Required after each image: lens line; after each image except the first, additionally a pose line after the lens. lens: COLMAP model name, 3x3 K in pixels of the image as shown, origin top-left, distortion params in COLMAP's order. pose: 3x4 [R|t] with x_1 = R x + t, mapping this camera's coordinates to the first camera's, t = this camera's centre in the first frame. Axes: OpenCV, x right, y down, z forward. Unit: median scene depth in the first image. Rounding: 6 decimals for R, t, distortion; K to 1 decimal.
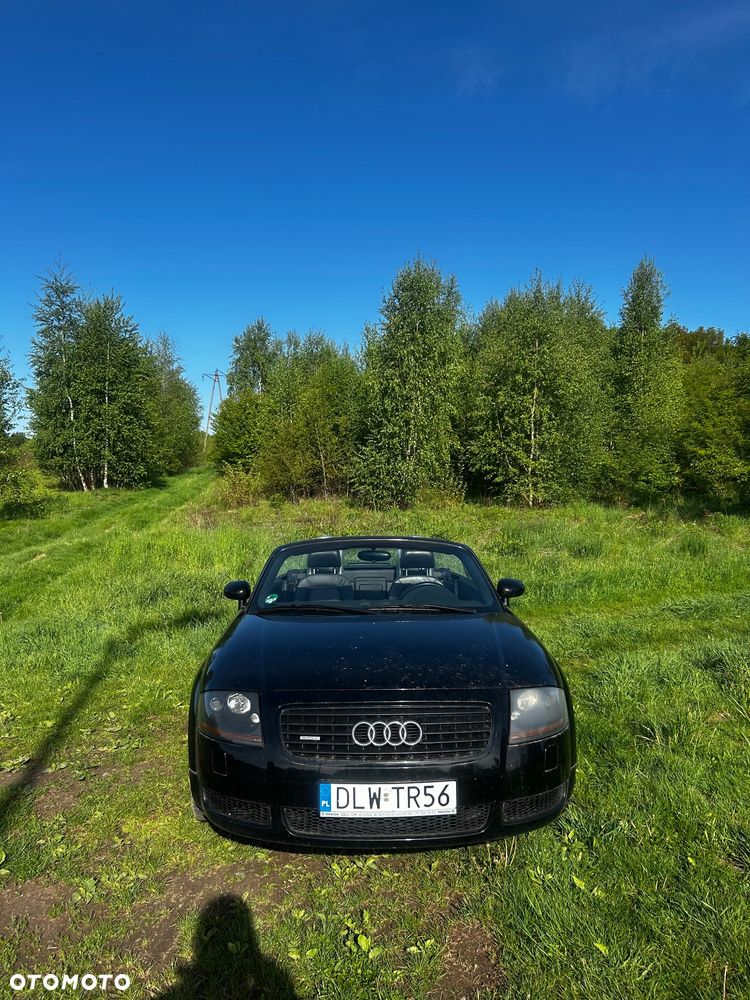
lens RADIAL K [[750.6, 0, 369.7], [0, 750.6, 509.8], [0, 0, 1]] dist [0.039411, -0.039495]
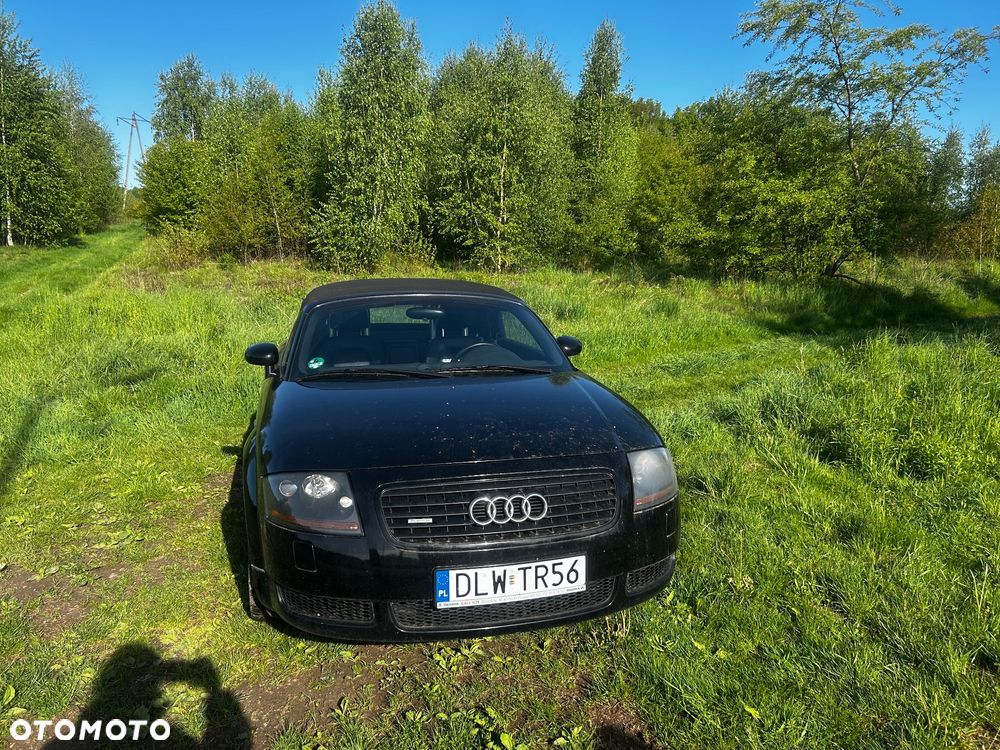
lens RADIAL K [[748.6, 0, 498.1], [0, 748.6, 378.0], [0, 0, 1]] dist [0.043921, -0.046266]
pose [[0.971459, -0.026904, 0.235678, -0.032957], [-0.004968, 0.991022, 0.133610, 0.005326], [-0.237156, -0.130968, 0.962603, 0.032699]]
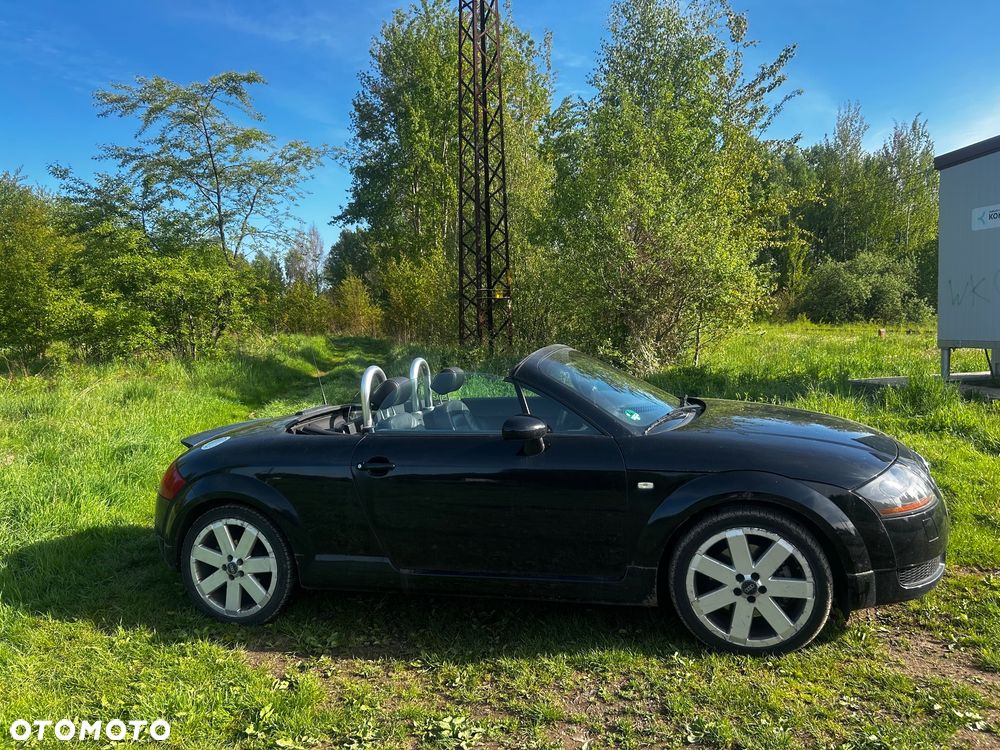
lens RADIAL K [[748.6, 0, 498.1], [0, 748.6, 378.0], [0, 0, 1]] dist [0.043921, -0.046266]
pose [[0.289122, -0.085840, 0.953436, -0.236016], [0.079707, 0.994672, 0.065382, 0.003906], [-0.953968, 0.057092, 0.294424, 0.224523]]
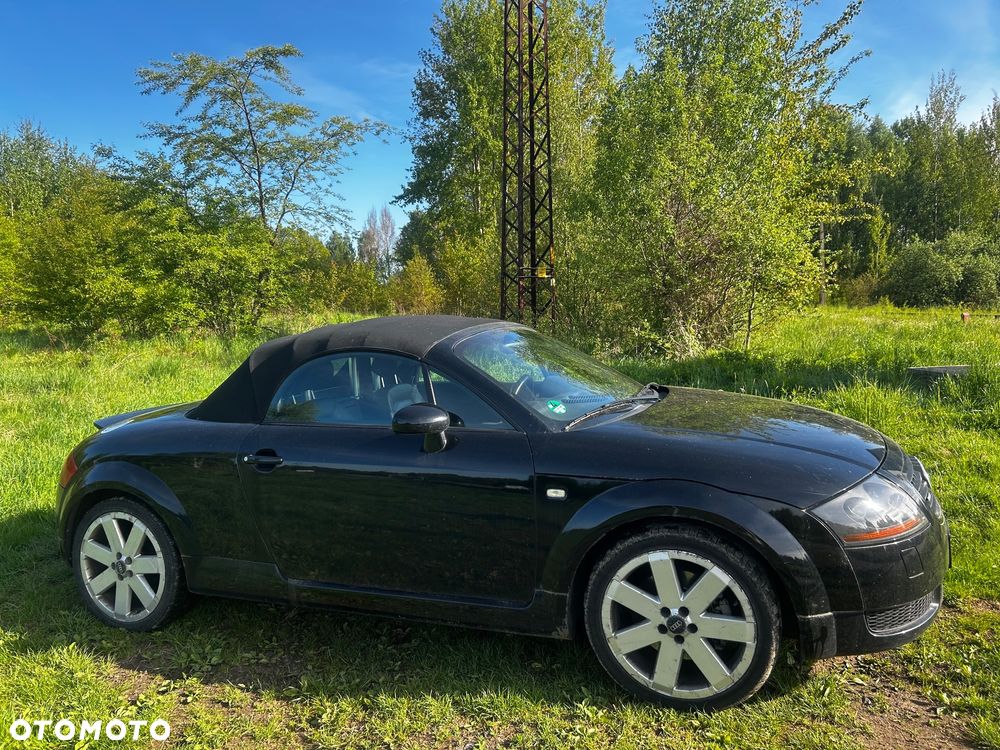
lens RADIAL K [[748.5, 0, 497.3], [0, 748.5, 367.7], [0, 0, 1]] dist [0.046711, -0.051177]
pose [[0.380127, -0.091345, 0.920413, -0.192826], [0.070620, 0.995073, 0.069589, 0.008517], [-0.922234, 0.038547, 0.384705, 0.196756]]
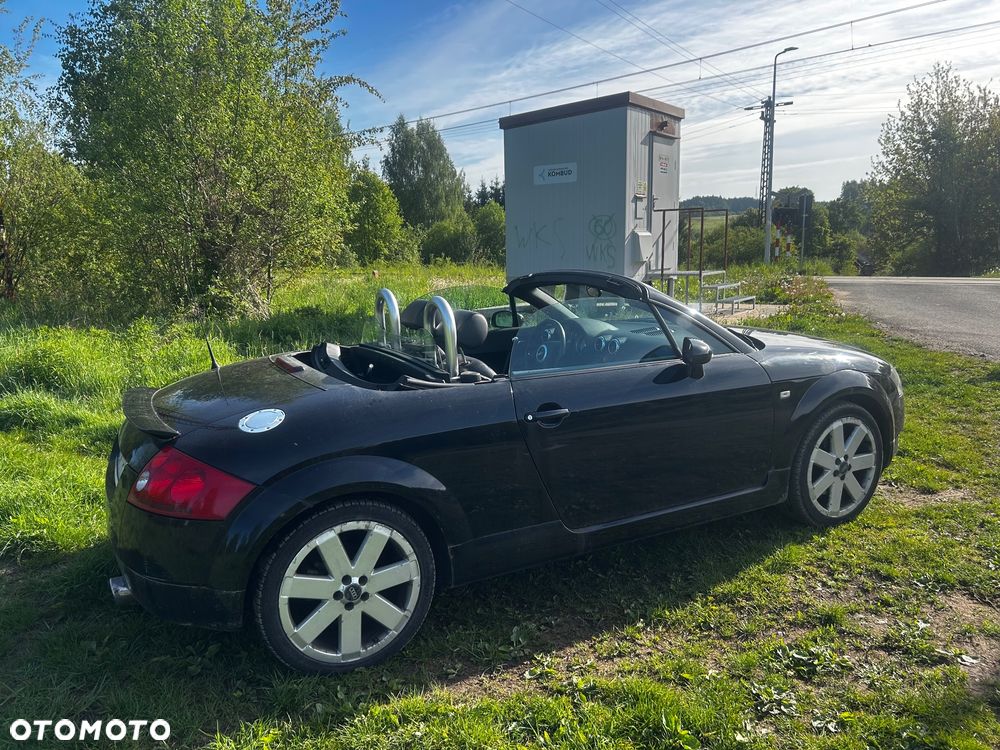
lens RADIAL K [[748.6, 0, 498.1], [0, 748.6, 378.0], [0, 0, 1]] dist [0.043921, -0.046266]
pose [[-0.438654, -0.145248, 0.886840, -0.194433], [0.065135, 0.979117, 0.192579, -0.002717], [-0.896292, 0.142240, -0.420033, 0.400851]]
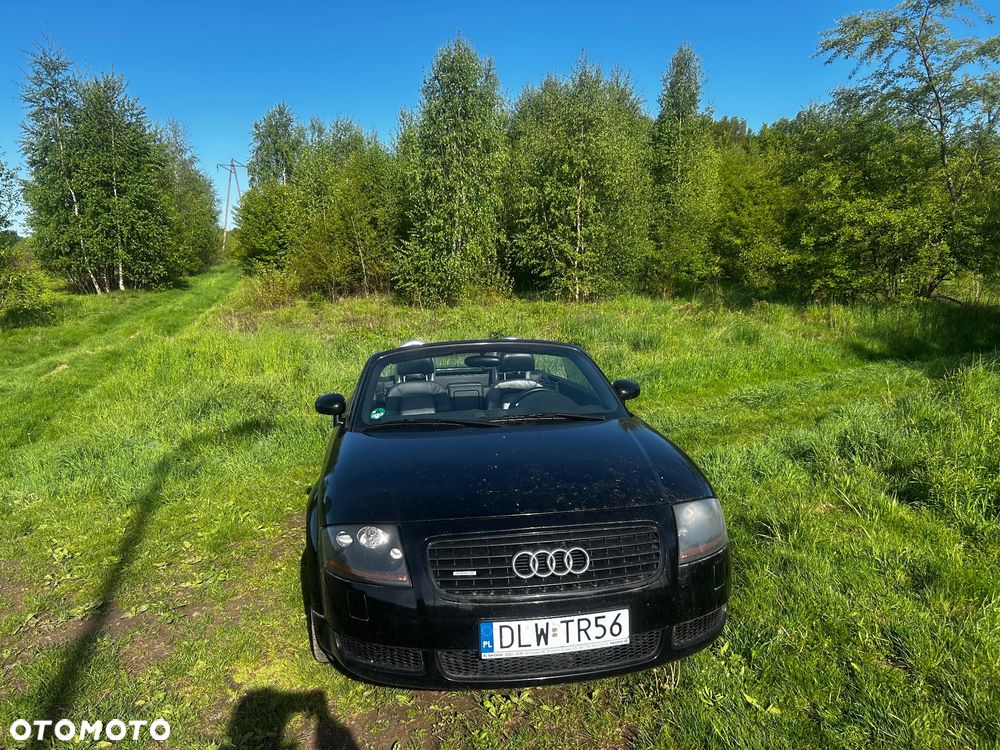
lens RADIAL K [[748.8, 0, 498.6], [0, 748.8, 390.2], [0, 0, 1]] dist [0.041873, -0.042539]
pose [[0.991334, -0.038787, 0.125506, -0.024829], [0.024464, 0.993213, 0.113710, -0.001634], [-0.129065, -0.109654, 0.985555, 0.026436]]
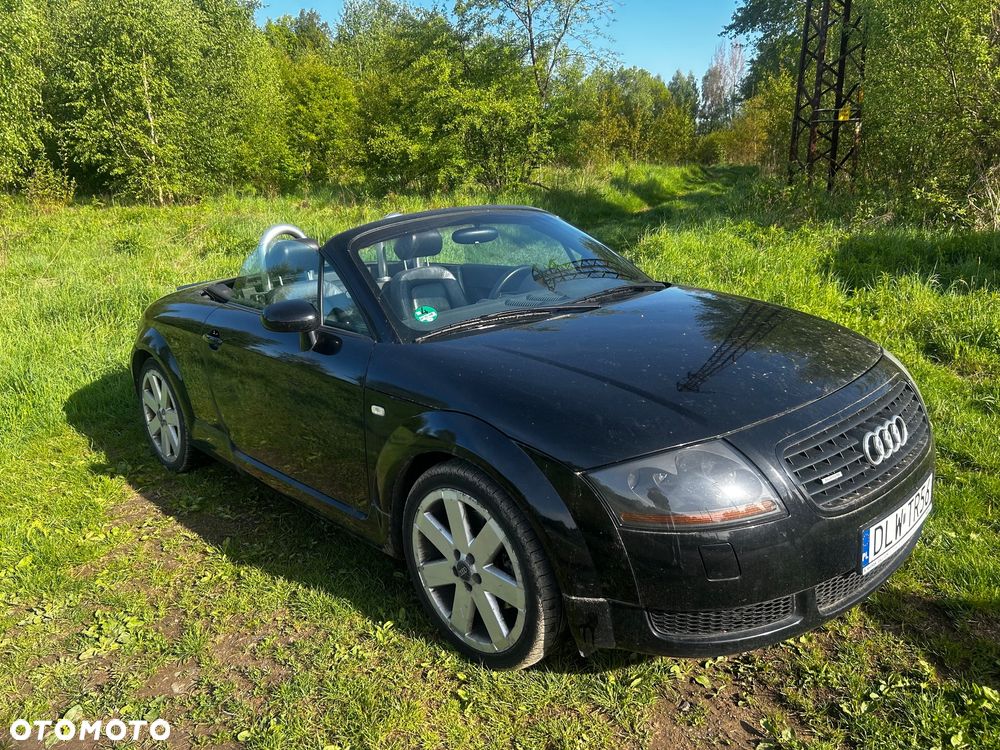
lens RADIAL K [[750.6, 0, 500.0], [0, 750.6, 375.0], [0, 0, 1]] dist [0.039411, -0.039495]
pose [[0.736833, -0.212451, 0.641827, -0.121228], [0.070315, 0.968276, 0.239785, 0.006812], [-0.672408, -0.131551, 0.728396, 0.127186]]
